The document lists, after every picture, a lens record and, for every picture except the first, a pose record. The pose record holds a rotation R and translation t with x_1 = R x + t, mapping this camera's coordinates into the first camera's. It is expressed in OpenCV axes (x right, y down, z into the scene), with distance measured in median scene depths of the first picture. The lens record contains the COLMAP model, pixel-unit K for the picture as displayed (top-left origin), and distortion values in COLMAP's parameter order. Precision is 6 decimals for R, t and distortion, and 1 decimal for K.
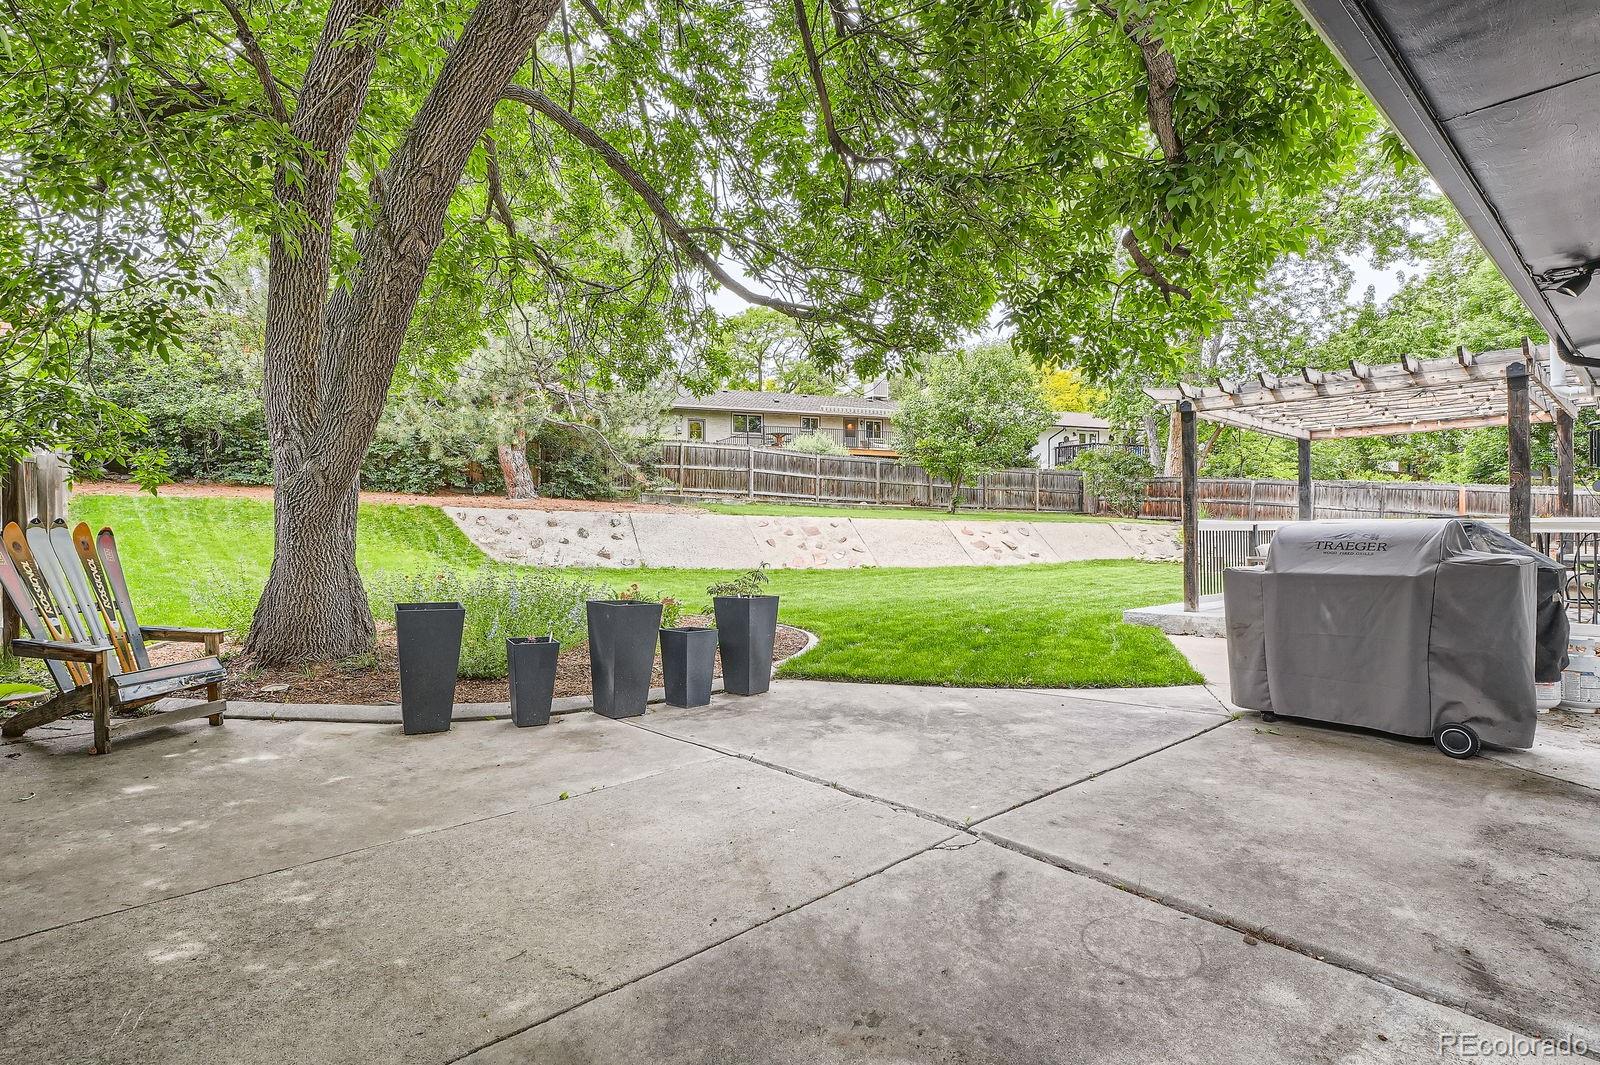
lens RADIAL K [[784.7, 0, 798.6], [0, 784.7, 531.3], [0, 0, 1]] dist [0.000570, -0.000105]
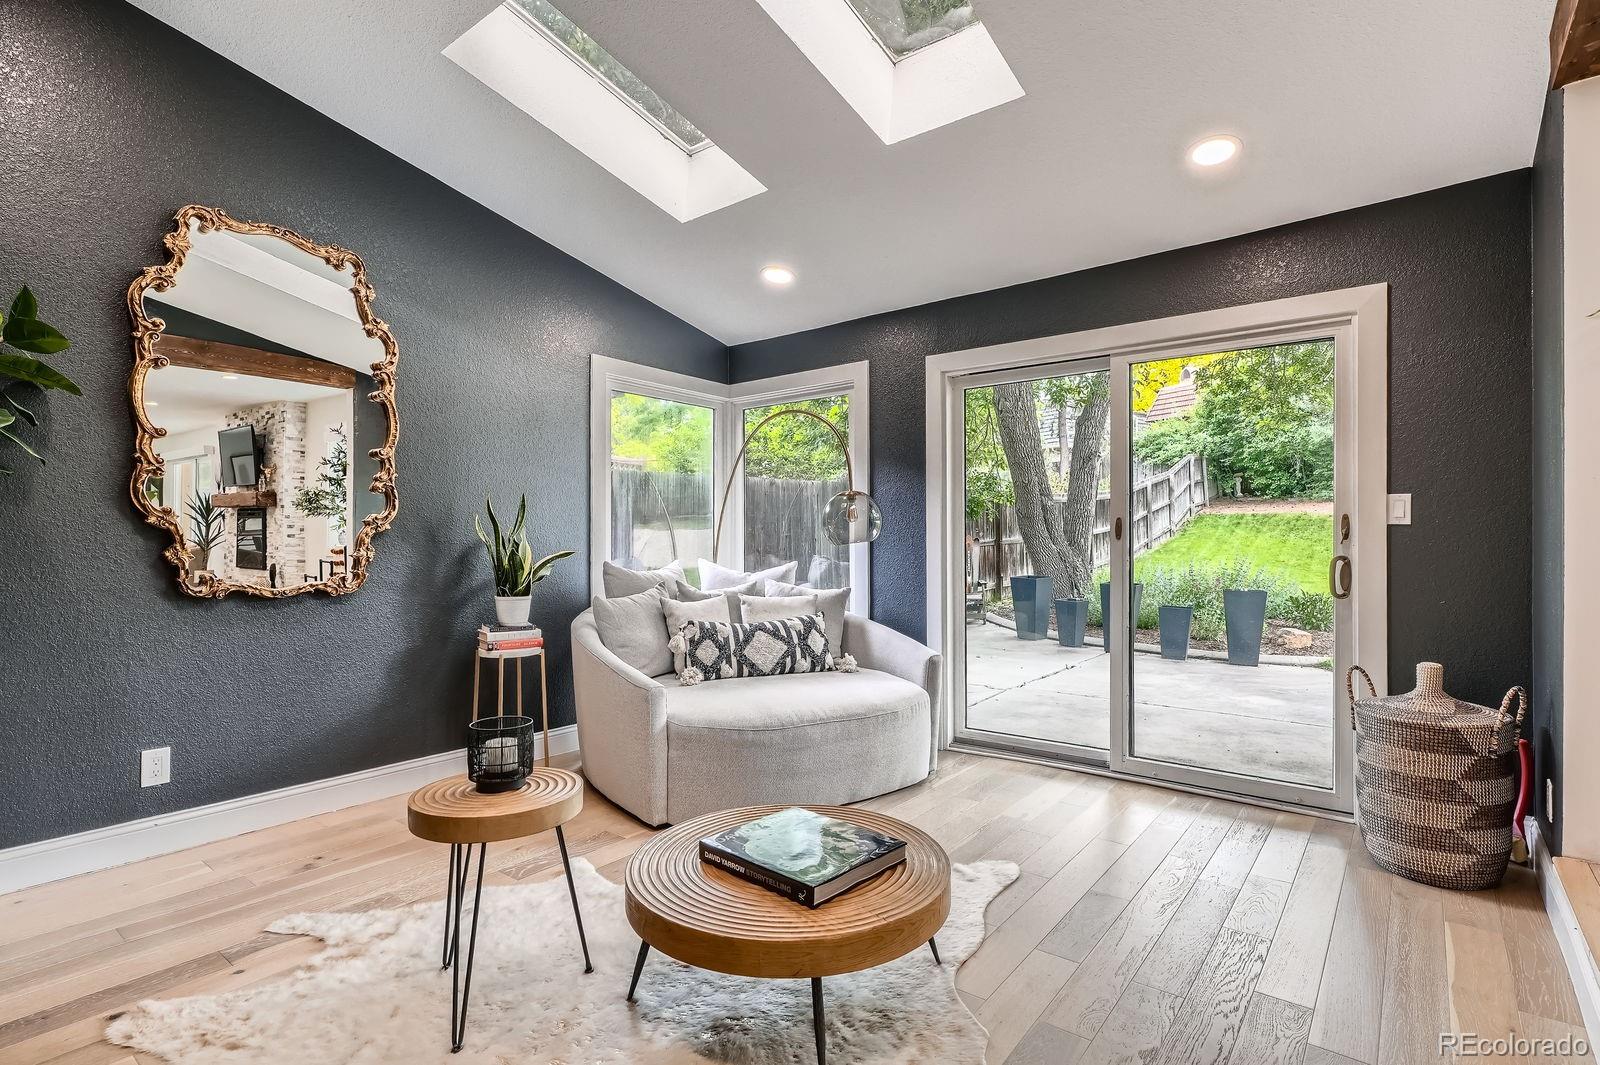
lens RADIAL K [[784.7, 0, 803.0], [0, 784.7, 534.5], [0, 0, 1]] dist [0.000570, -0.000105]
pose [[0.185854, -0.005827, -0.982560, 0.366632], [-0.002231, 0.999977, -0.006352, 0.003684], [0.982575, 0.003372, 0.185837, -0.010925]]
